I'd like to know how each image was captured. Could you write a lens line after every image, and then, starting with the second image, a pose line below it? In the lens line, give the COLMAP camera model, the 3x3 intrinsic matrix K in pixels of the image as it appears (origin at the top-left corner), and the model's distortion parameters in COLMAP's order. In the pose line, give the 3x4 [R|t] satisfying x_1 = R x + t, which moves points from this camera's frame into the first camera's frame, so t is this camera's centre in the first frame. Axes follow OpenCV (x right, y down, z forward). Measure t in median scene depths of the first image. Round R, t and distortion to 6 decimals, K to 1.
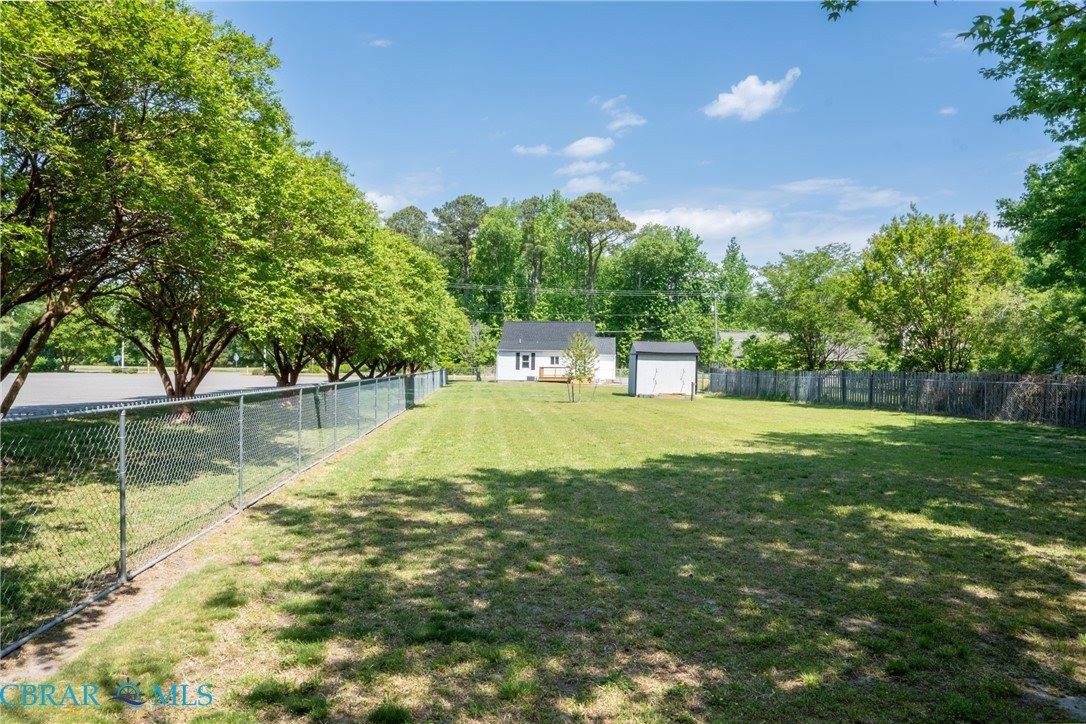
lens RADIAL K [[779.7, 0, 543.9], [0, 779.7, 361.8], [0, 0, 1]] dist [-0.006038, 0.000278]
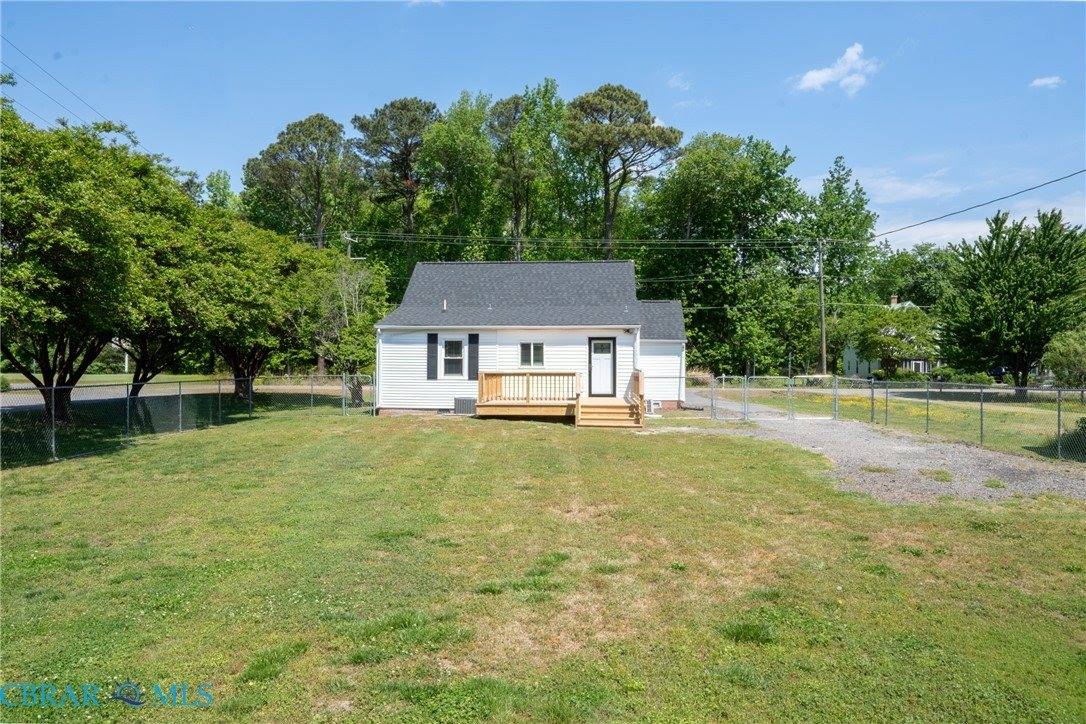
lens RADIAL K [[779.7, 0, 541.9], [0, 779.7, 362.8], [0, 0, 1]] dist [-0.006038, 0.000278]
pose [[0.999892, -0.010734, -0.010051, 0.013447], [0.010729, 0.999942, -0.000501, 0.001469], [0.010056, 0.000393, 0.999949, 0.391633]]
